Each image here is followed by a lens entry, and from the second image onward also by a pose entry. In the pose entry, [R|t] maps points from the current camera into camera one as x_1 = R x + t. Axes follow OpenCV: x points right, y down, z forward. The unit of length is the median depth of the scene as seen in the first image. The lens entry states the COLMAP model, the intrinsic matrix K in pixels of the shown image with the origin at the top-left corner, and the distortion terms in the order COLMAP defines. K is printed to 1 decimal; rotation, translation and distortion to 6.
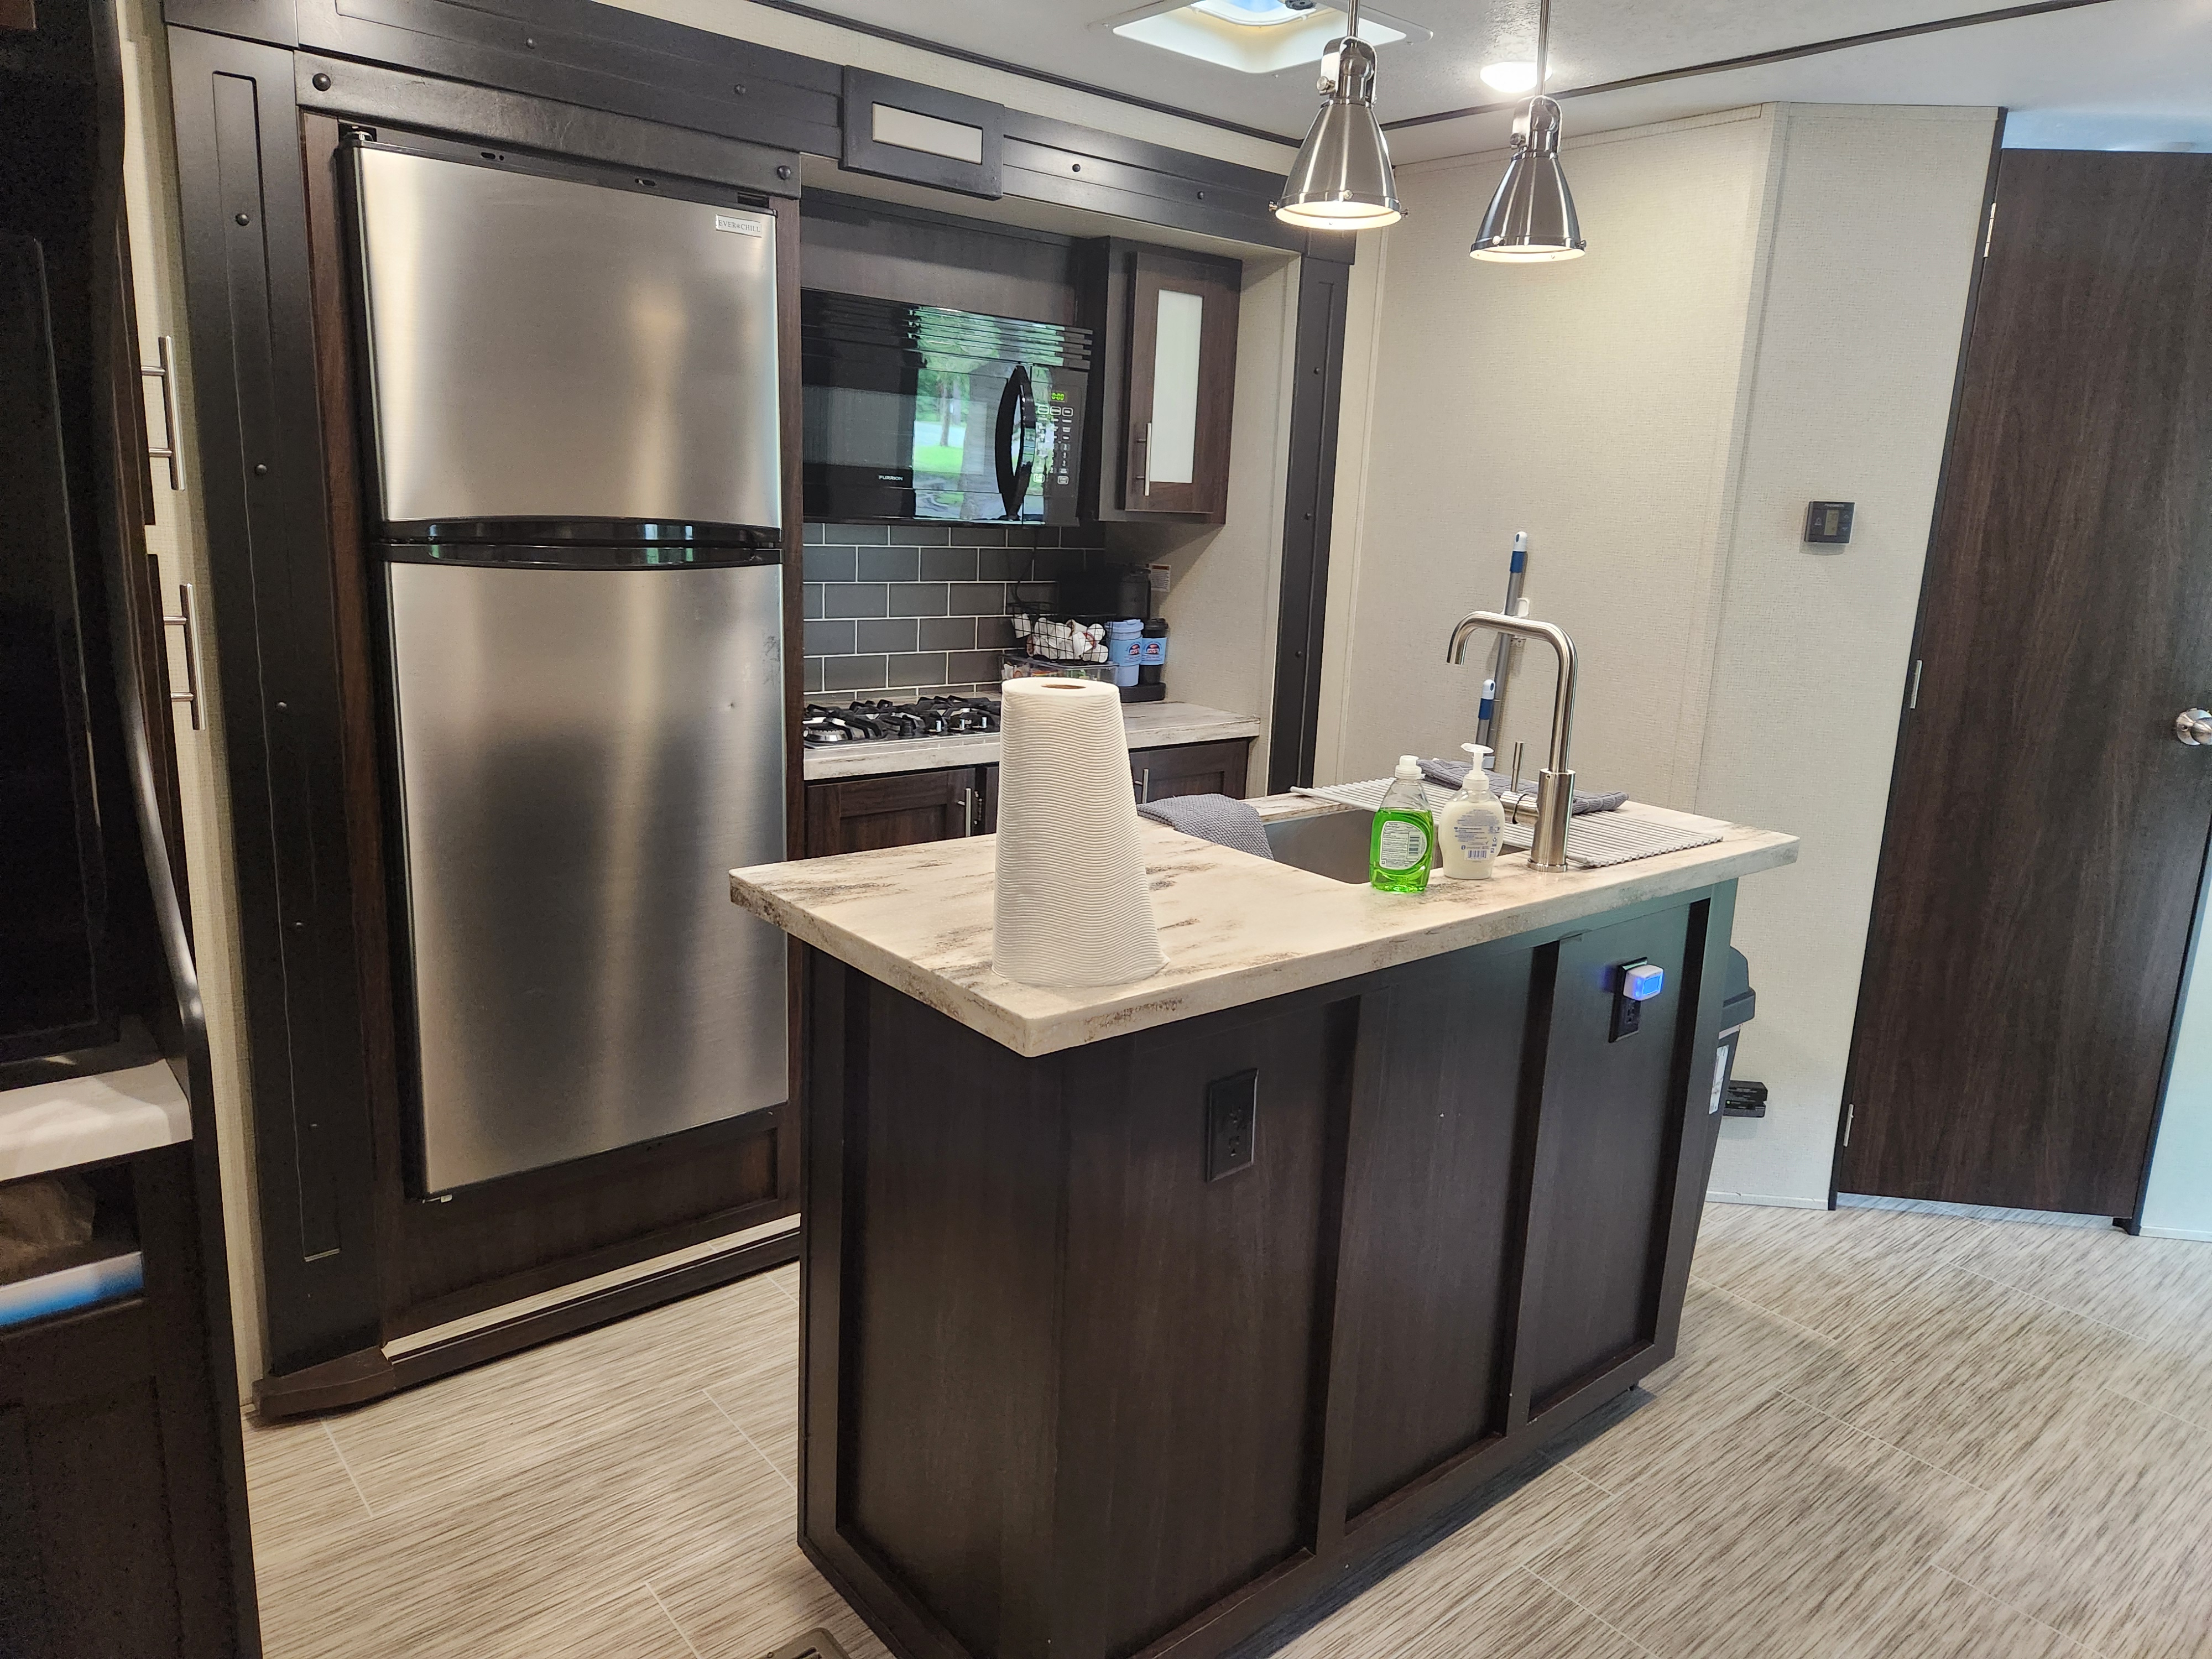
lens RADIAL K [[1508.2, 0, 1111.0], [0, 1508.2, 812.9], [0, 0, 1]] dist [0.051835, -0.016882]
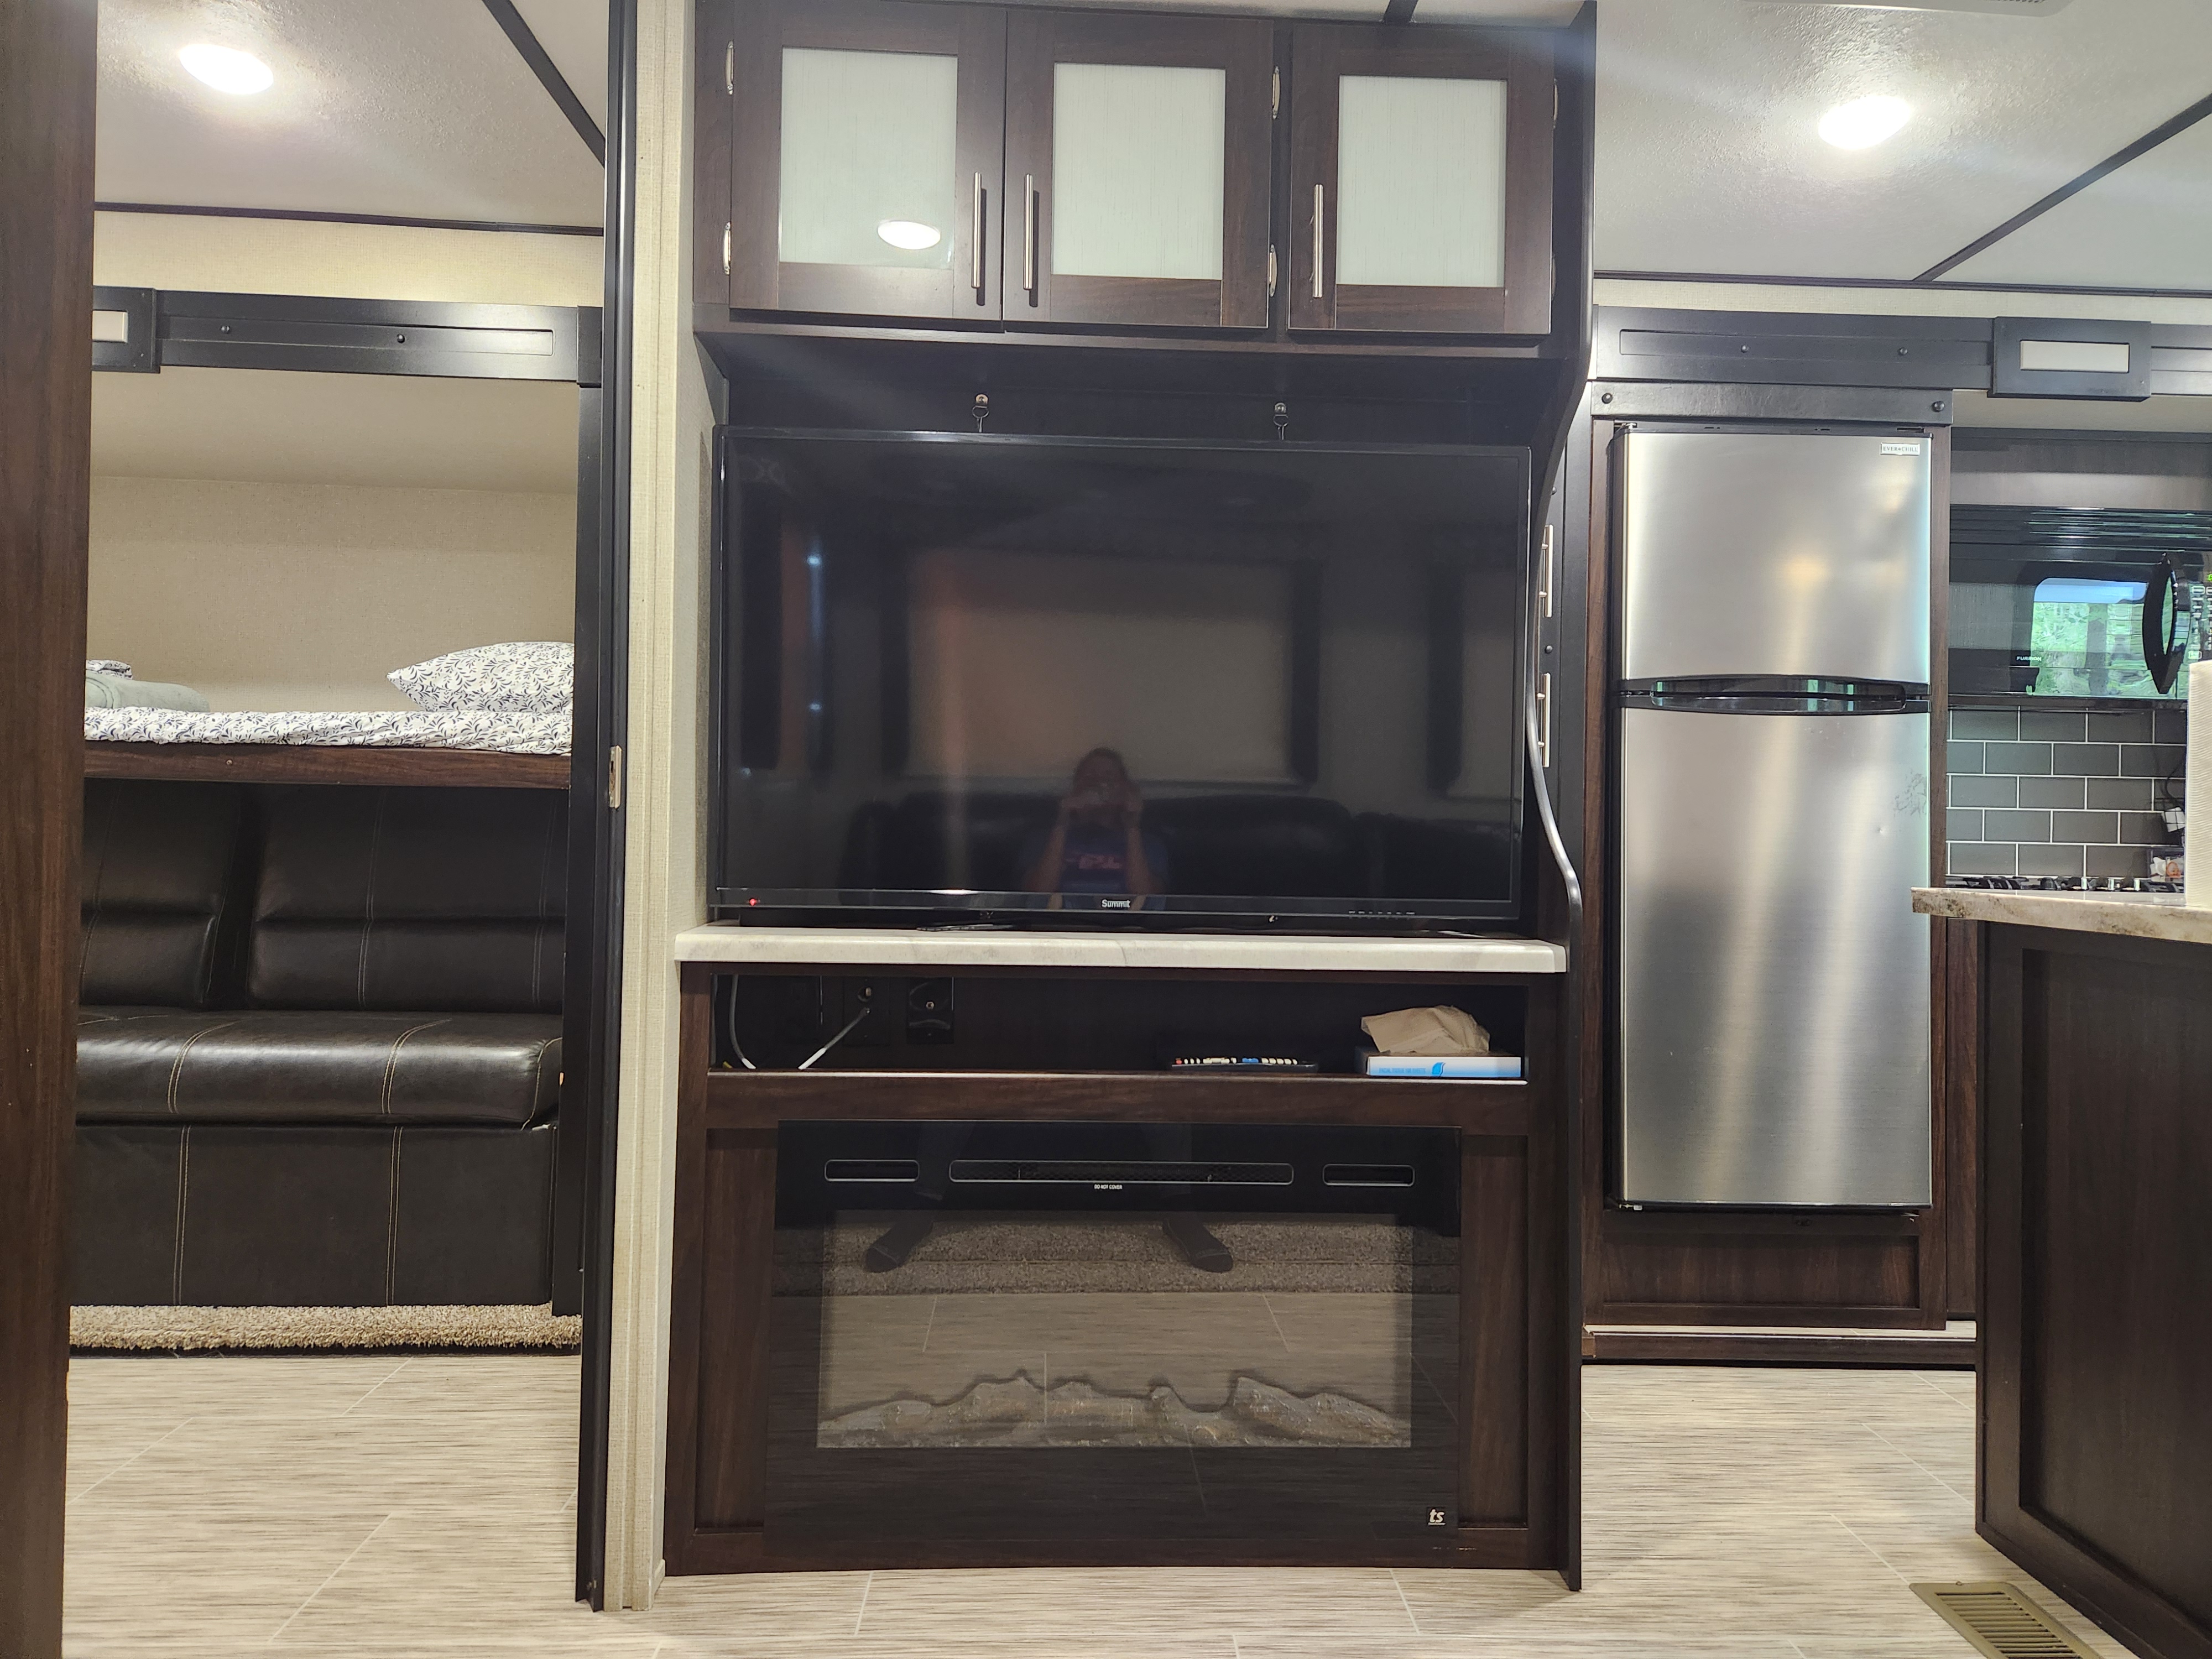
lens RADIAL K [[1508.2, 0, 1119.9], [0, 1508.2, 829.6], [0, 0, 1]] dist [0.051835, -0.016882]
pose [[0.801367, -0.039072, -0.596896, -0.016847], [-0.106085, 0.972764, -0.206100, 0.252862], [0.588691, 0.228483, 0.775396, -0.294389]]
